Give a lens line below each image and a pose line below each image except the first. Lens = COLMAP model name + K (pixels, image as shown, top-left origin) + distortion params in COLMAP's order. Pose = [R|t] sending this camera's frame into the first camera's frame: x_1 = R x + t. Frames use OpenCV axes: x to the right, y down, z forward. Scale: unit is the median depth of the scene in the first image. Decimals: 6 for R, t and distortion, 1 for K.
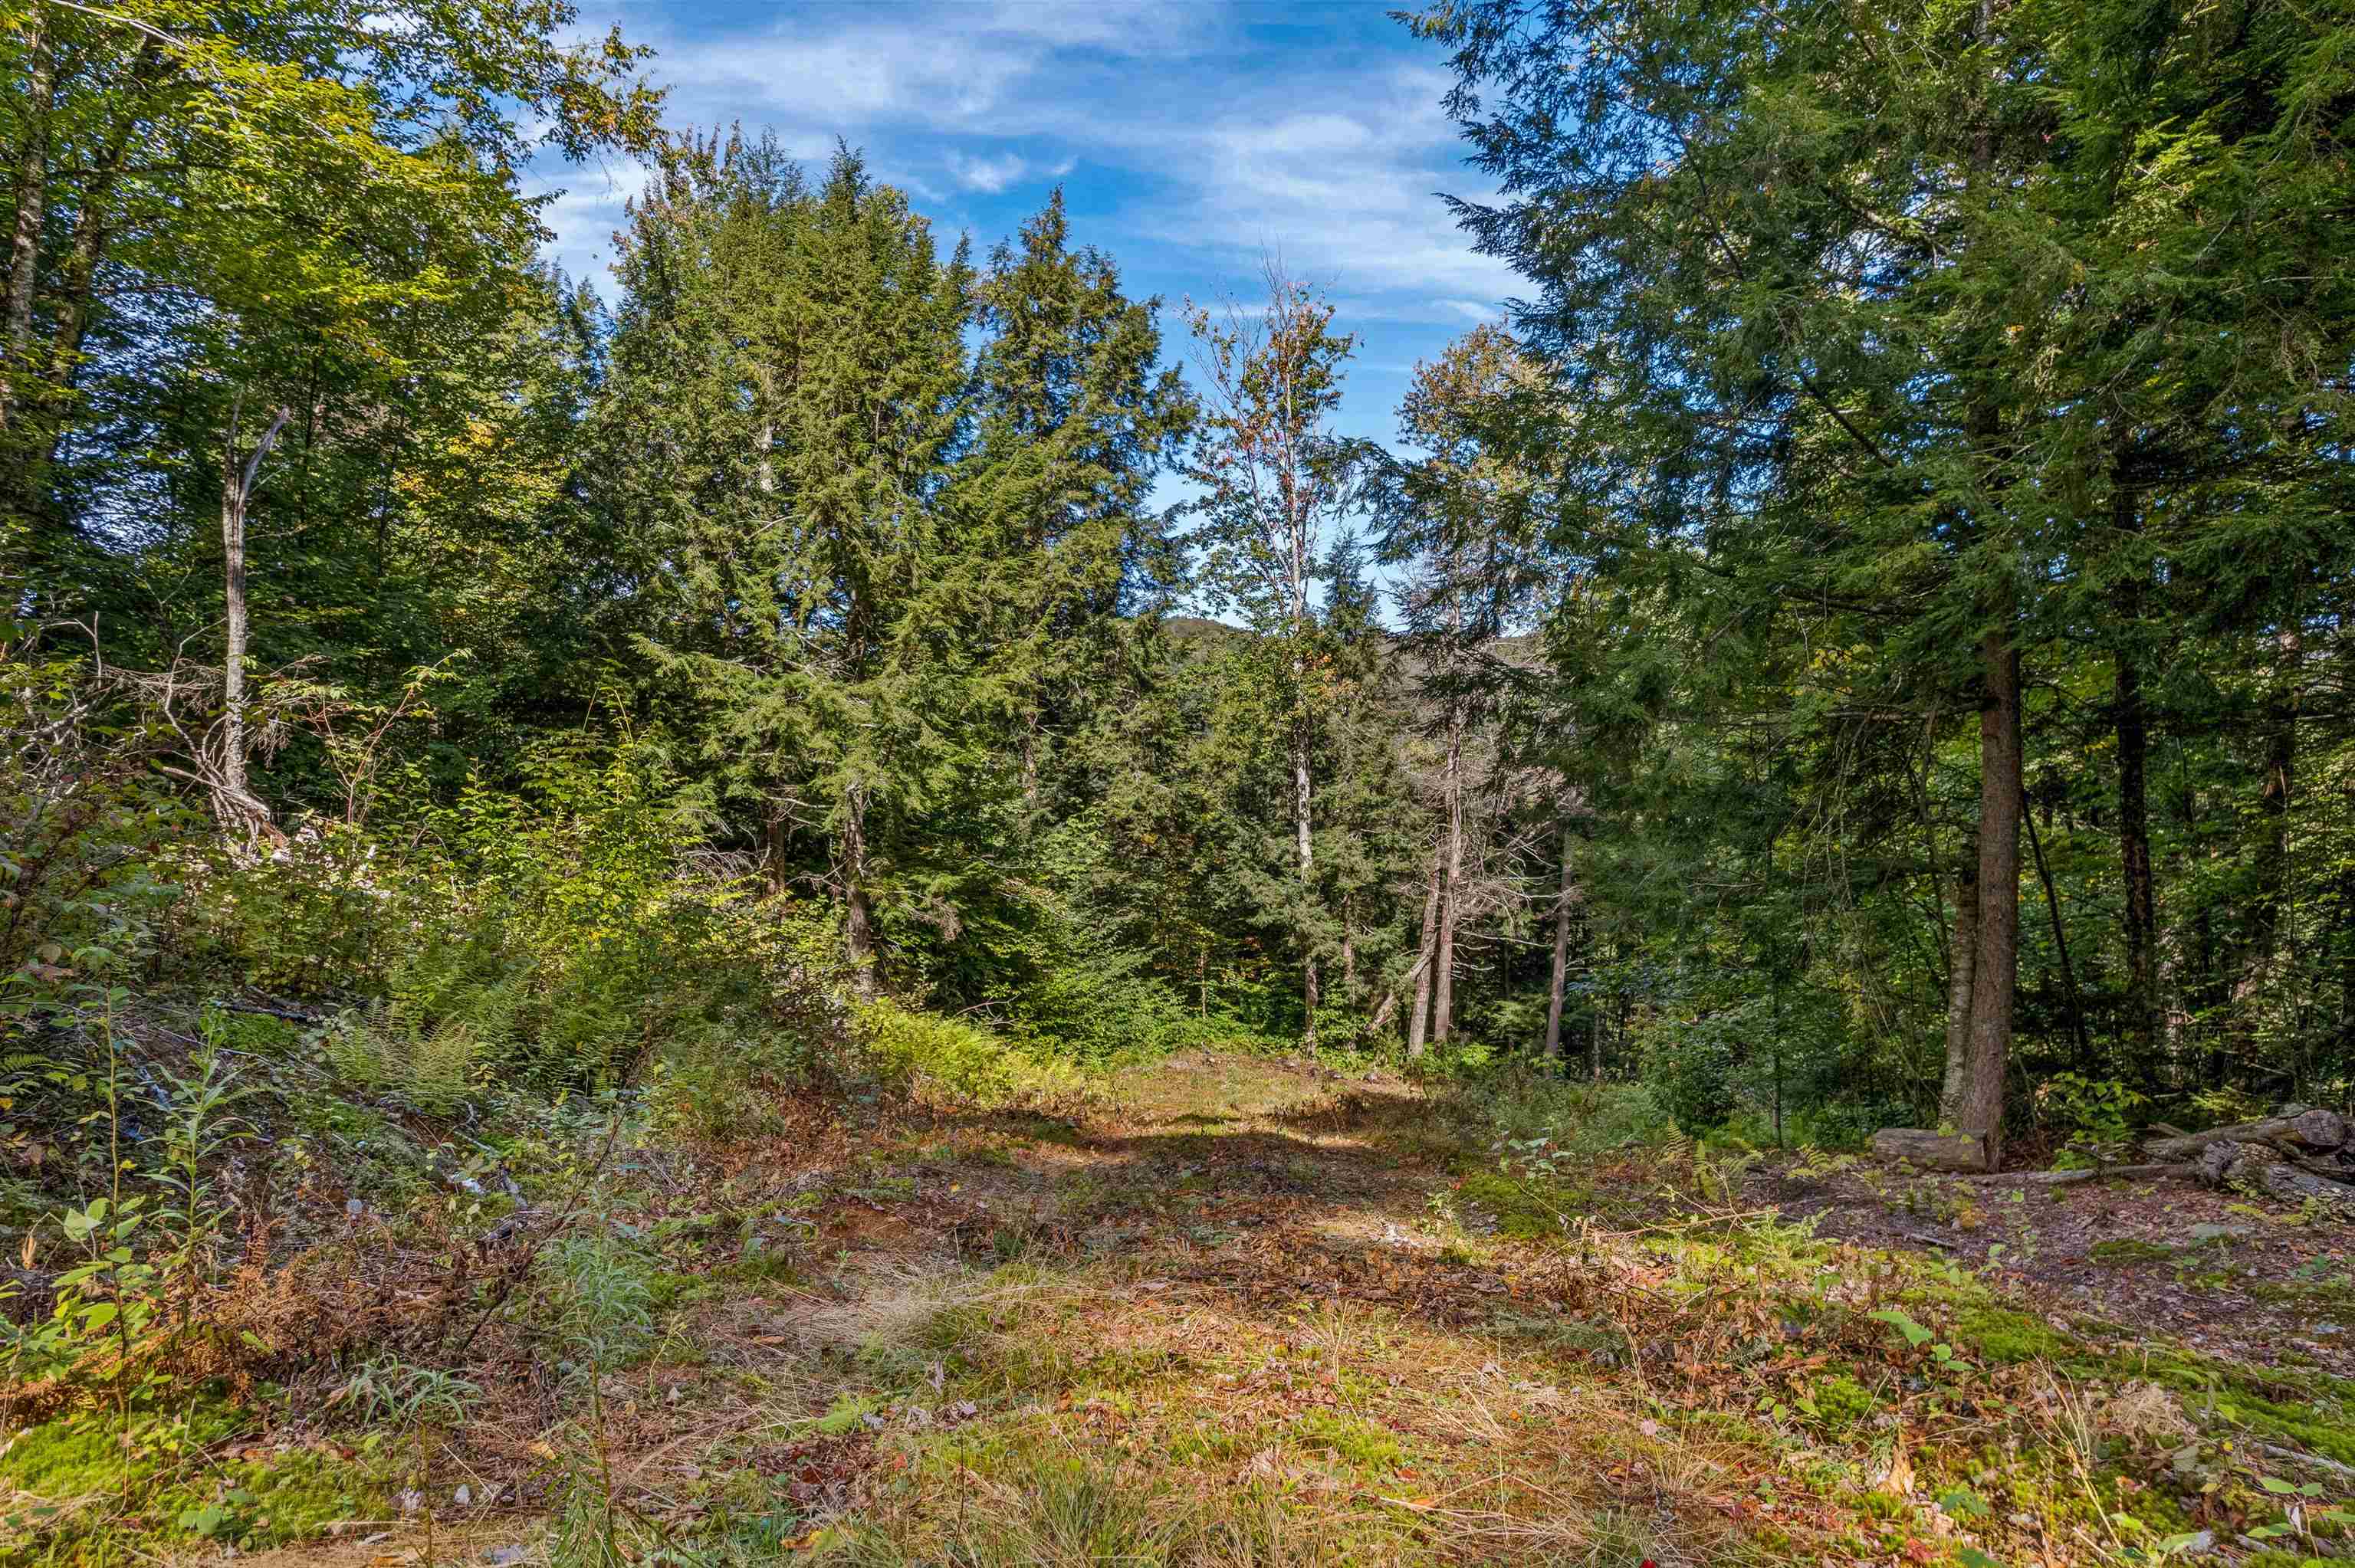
lens RADIAL K [[1528.1, 0, 1192.4], [0, 1528.1, 787.8], [0, 0, 1]] dist [-0.022195, 0.008029]
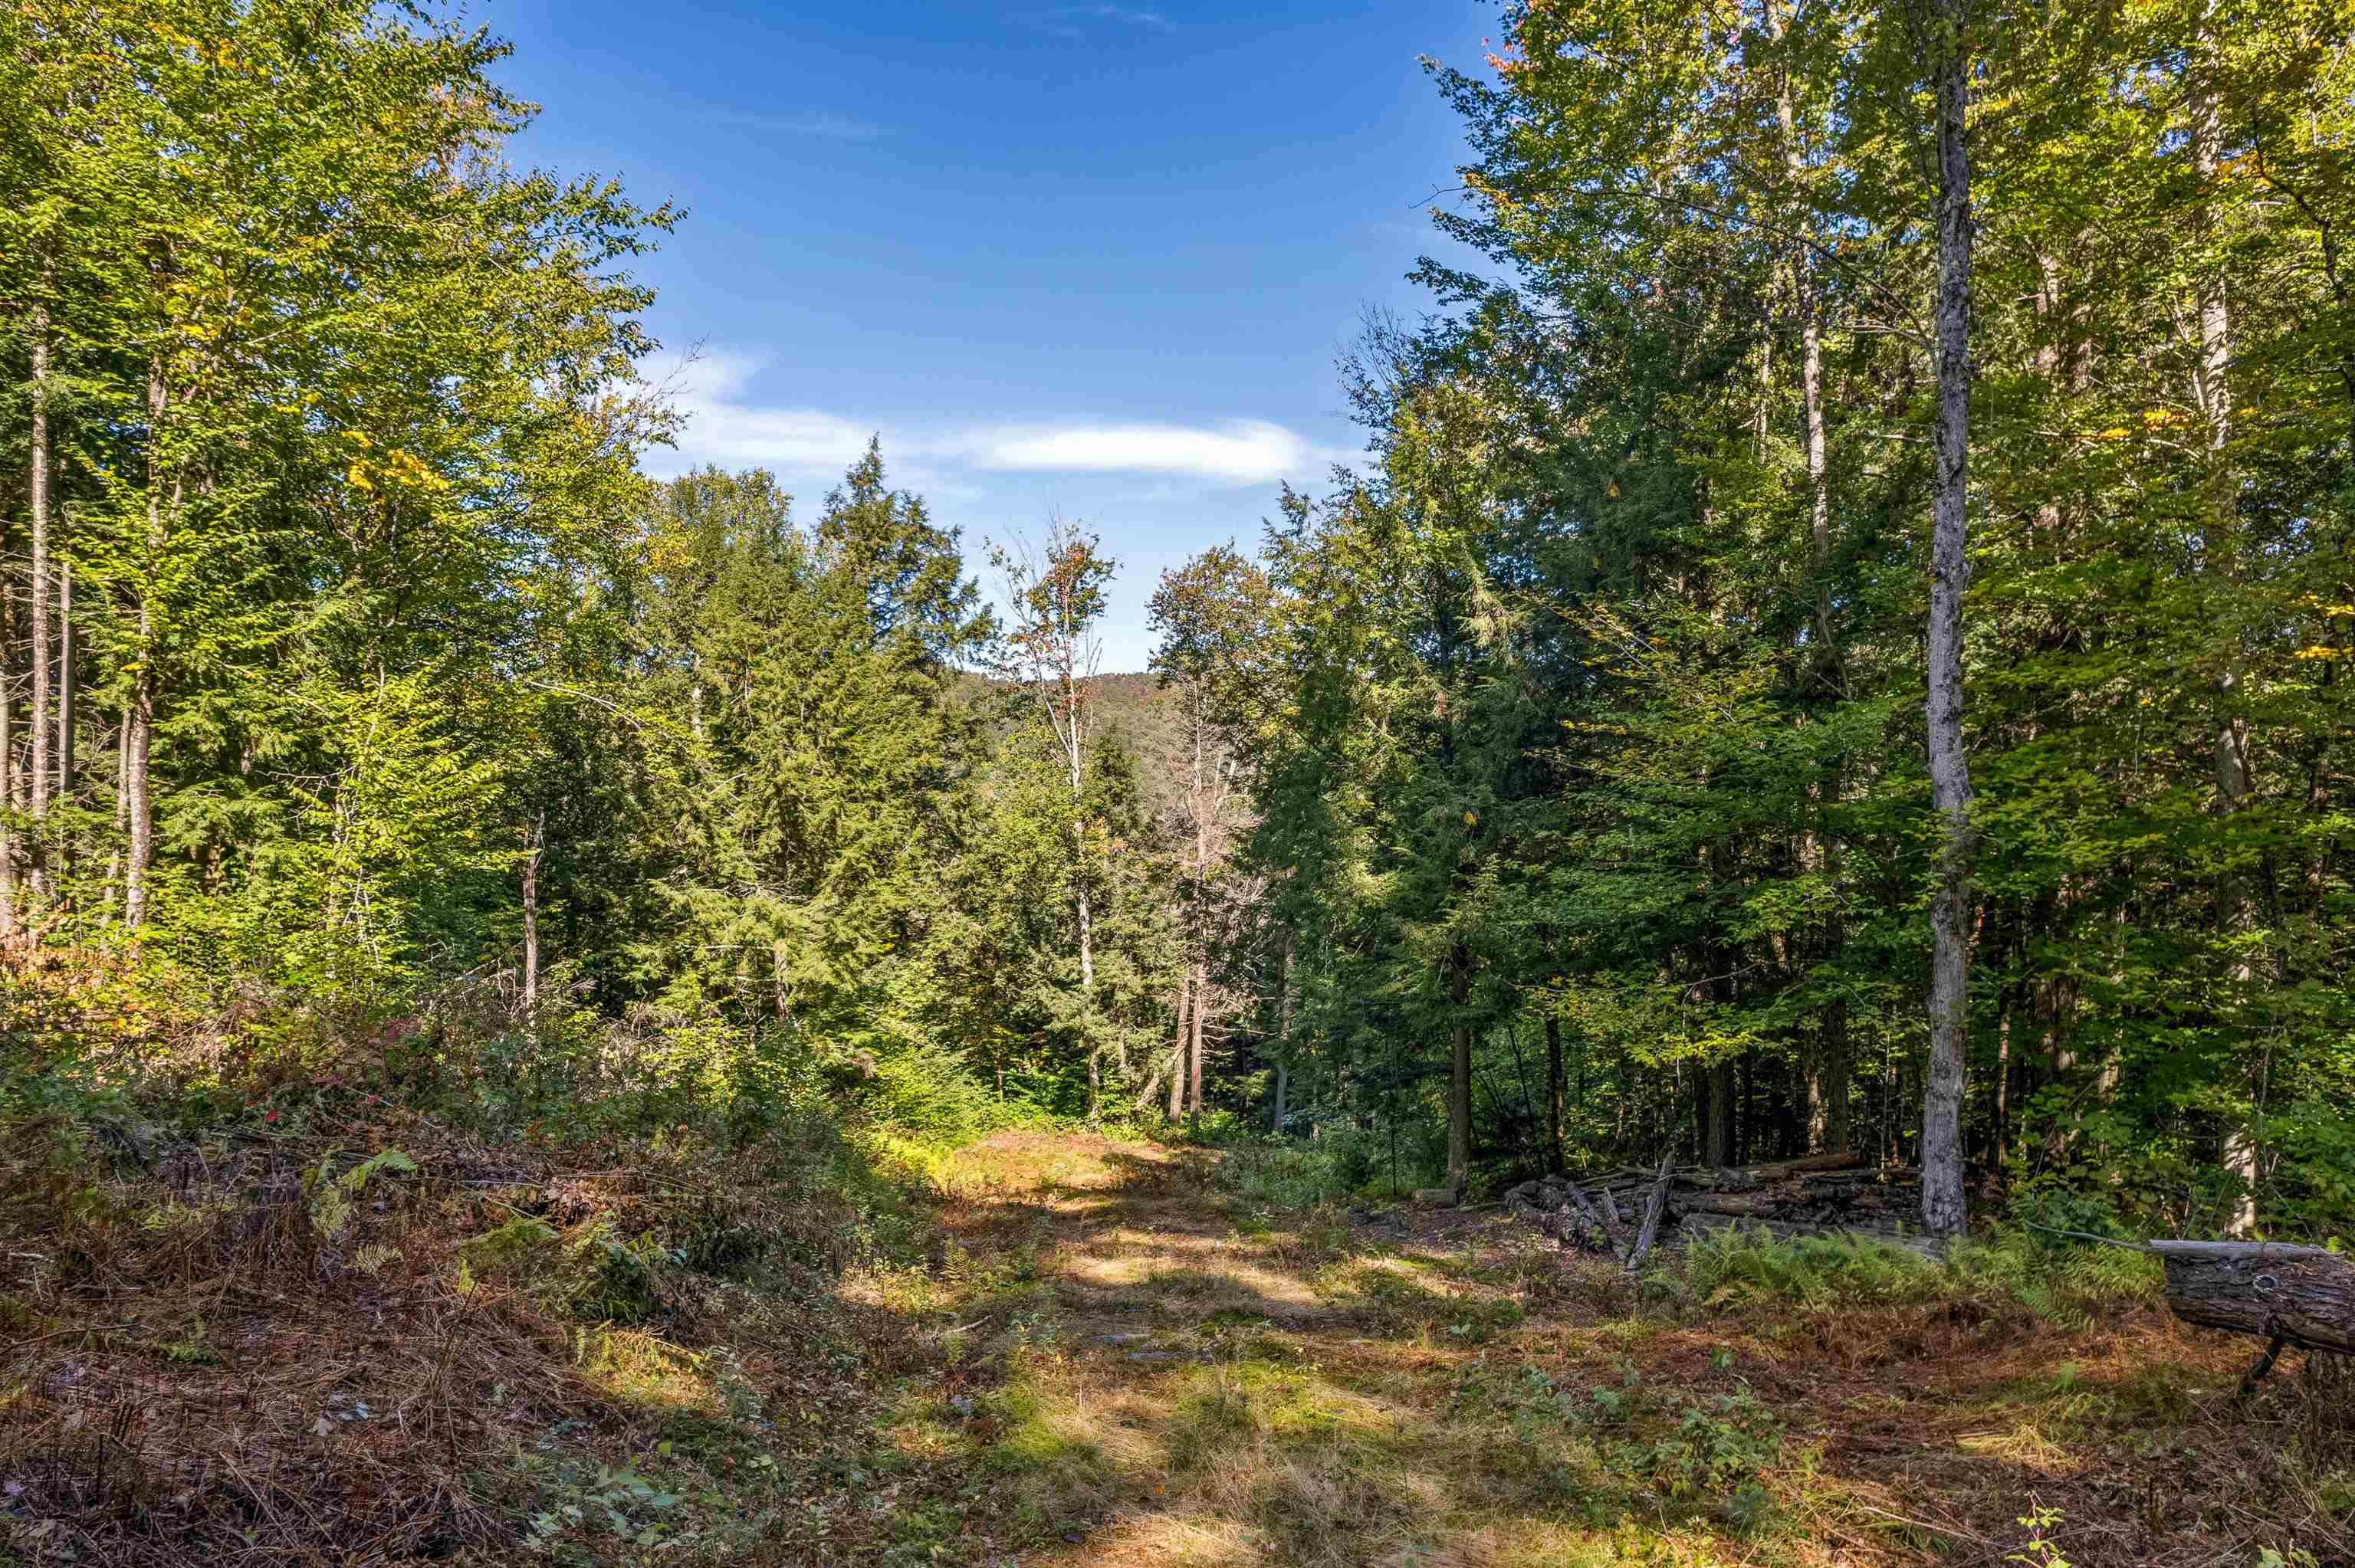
lens RADIAL K [[1528.1, 0, 1175.0], [0, 1528.1, 780.9], [0, 0, 1]] dist [-0.022195, 0.008029]
pose [[0.986614, -0.016611, 0.162223, -0.058635], [0.021967, 0.999269, -0.031277, -0.074993], [-0.161585, 0.034422, 0.986258, -0.280411]]
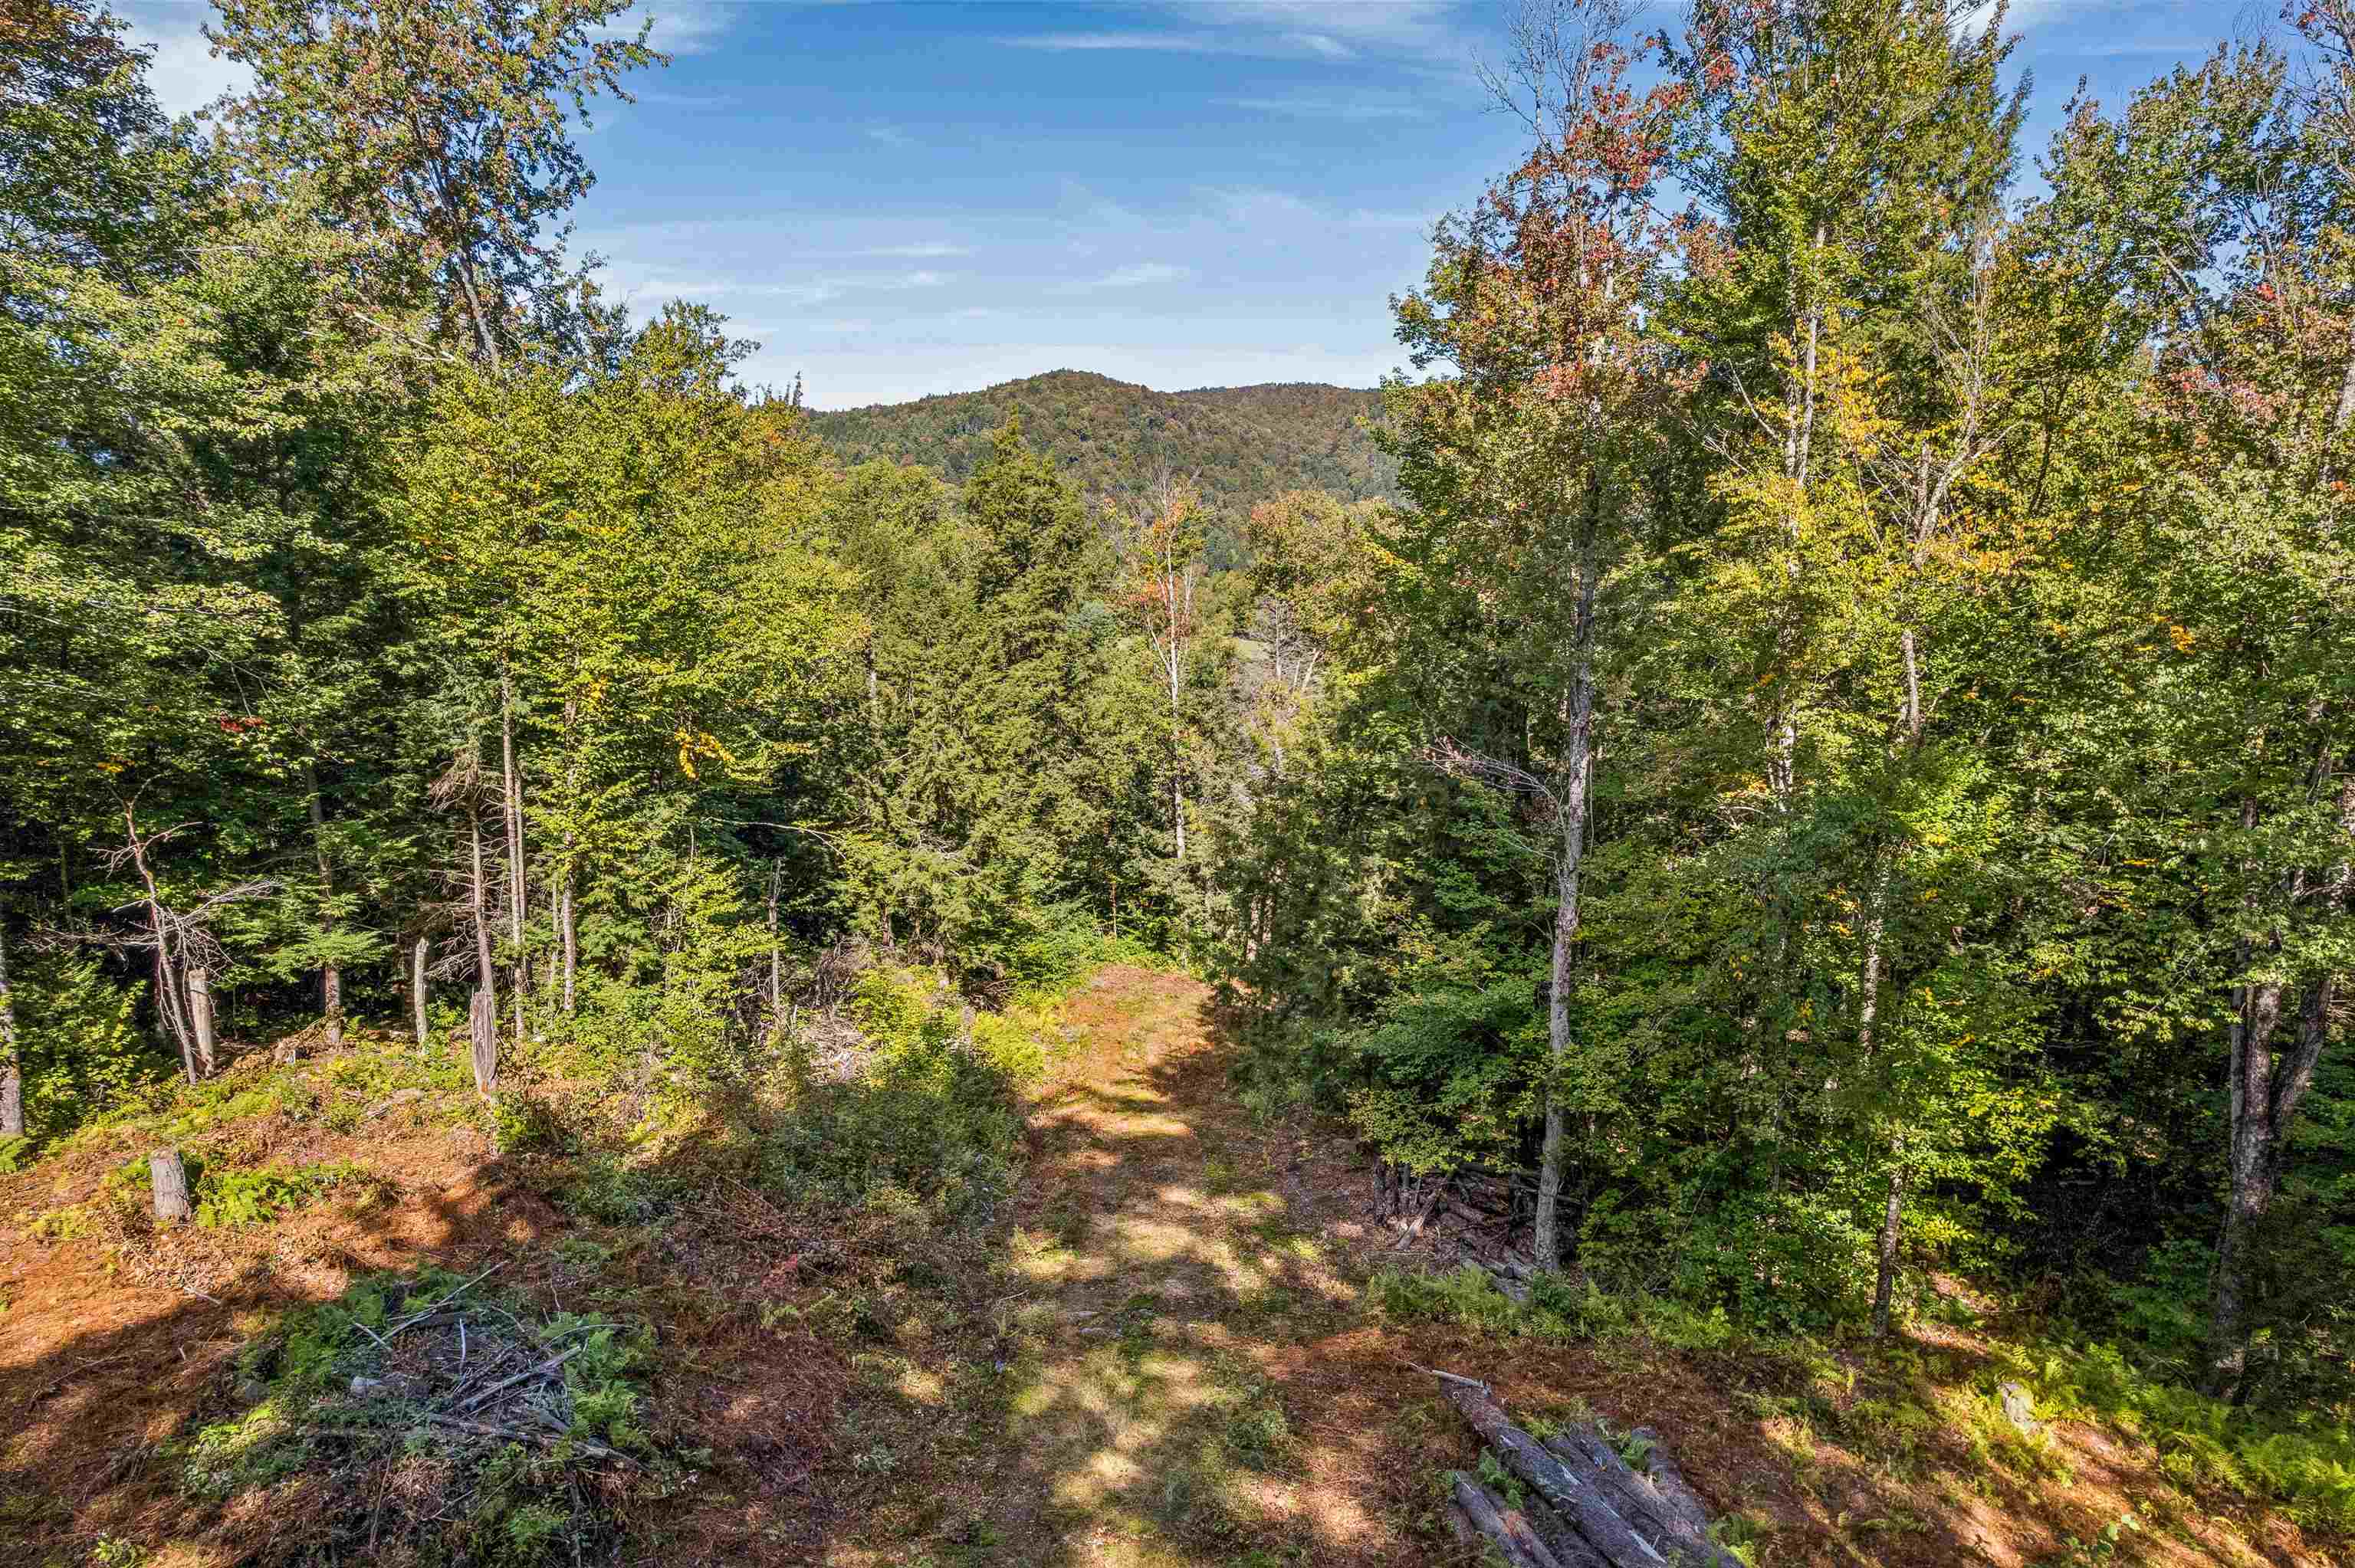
lens RADIAL K [[1528.1, 0, 1182.1], [0, 1528.1, 729.9], [0, 0, 1]] dist [-0.022195, 0.008029]
pose [[0.997940, -0.006466, 0.063829, -0.025028], [-0.002096, 0.991090, 0.133175, -0.288034], [-0.064121, -0.133034, 0.989035, -0.557284]]
